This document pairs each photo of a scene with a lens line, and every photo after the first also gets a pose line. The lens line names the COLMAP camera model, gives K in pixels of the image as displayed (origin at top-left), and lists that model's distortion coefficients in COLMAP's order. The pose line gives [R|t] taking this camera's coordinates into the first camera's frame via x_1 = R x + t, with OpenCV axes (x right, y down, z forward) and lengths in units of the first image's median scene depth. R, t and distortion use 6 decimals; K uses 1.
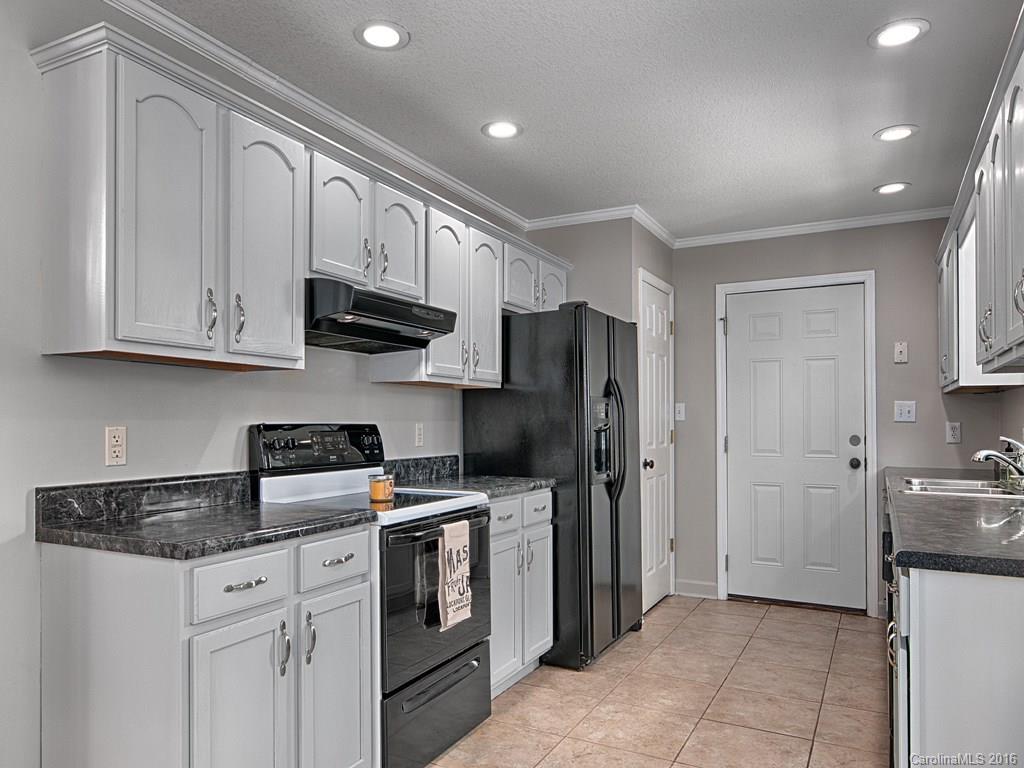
lens RADIAL K [[723.4, 0, 504.4], [0, 723.4, 416.2], [0, 0, 1]] dist [0.013211, 0.002956]
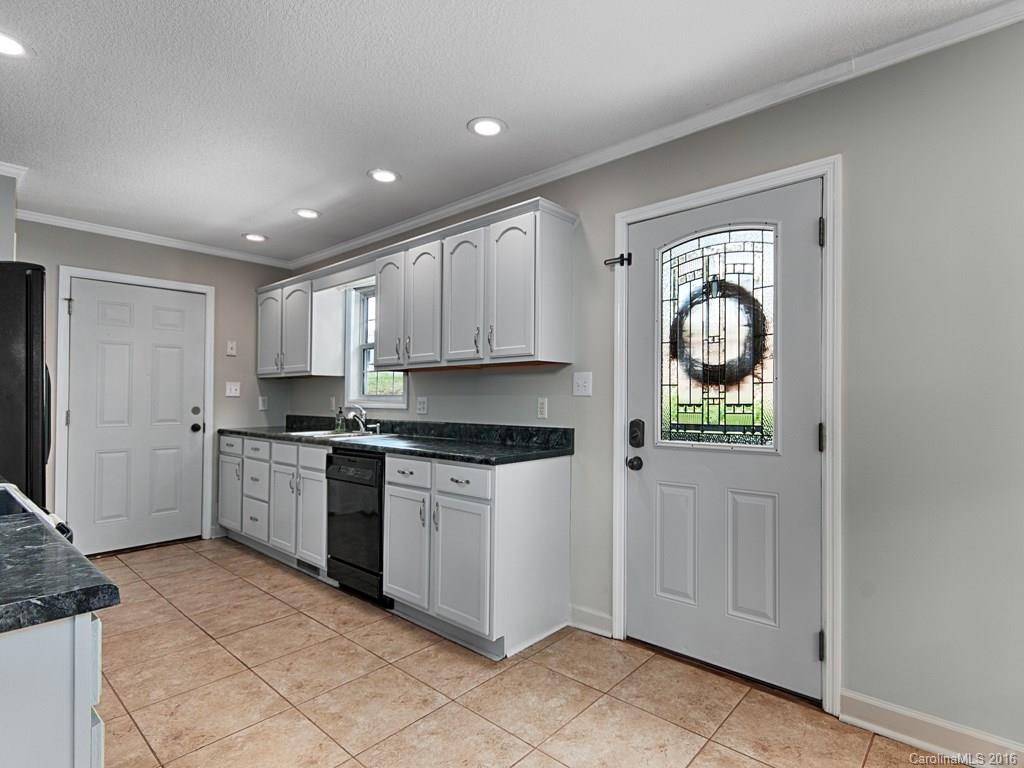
lens RADIAL K [[522.4, 0, 510.8], [0, 522.4, 391.0], [0, 0, 1]] dist [0.004042, 0.000868]
pose [[0.246082, 0.009155, 0.969206, -0.346519], [-0.005610, 0.999952, -0.008021, 0.002086], [-0.969233, -0.003463, 0.246121, 0.224945]]
